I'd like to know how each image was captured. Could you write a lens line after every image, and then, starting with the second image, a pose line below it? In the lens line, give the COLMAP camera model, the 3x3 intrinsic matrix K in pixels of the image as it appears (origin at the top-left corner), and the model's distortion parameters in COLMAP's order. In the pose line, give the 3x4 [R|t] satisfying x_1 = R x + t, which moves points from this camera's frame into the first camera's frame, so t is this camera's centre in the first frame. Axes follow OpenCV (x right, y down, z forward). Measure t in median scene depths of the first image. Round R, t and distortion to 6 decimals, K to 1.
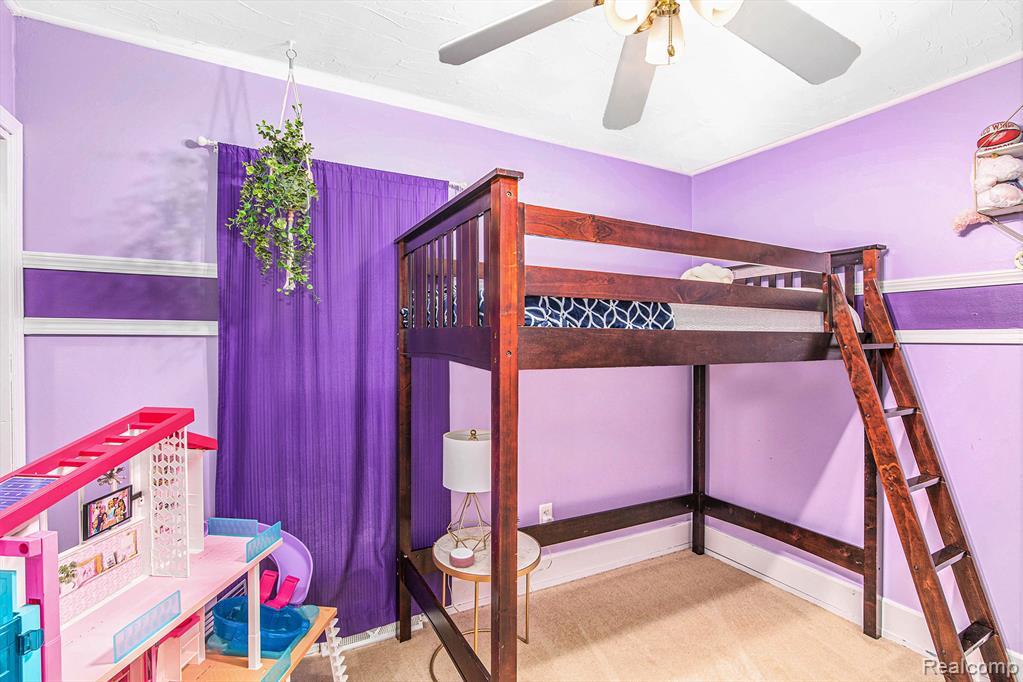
lens RADIAL K [[480.9, 0, 508.5], [0, 480.9, 339.0], [0, 0, 1]] dist [-0.007912, 0.000868]
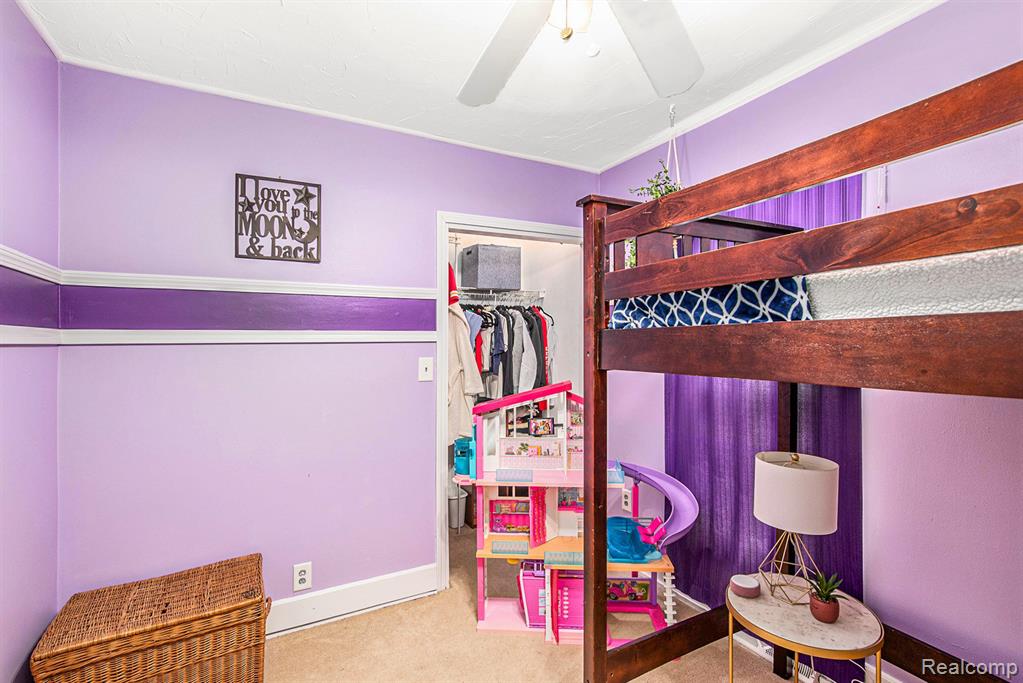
lens RADIAL K [[480.9, 0, 508.5], [0, 480.9, 339.5], [0, 0, 1]] dist [-0.007912, 0.000868]
pose [[-0.006227, -0.014711, -0.999872, 0.991218], [0.008608, 0.999854, -0.014764, 0.009737], [0.999944, -0.008699, -0.006100, 0.691232]]
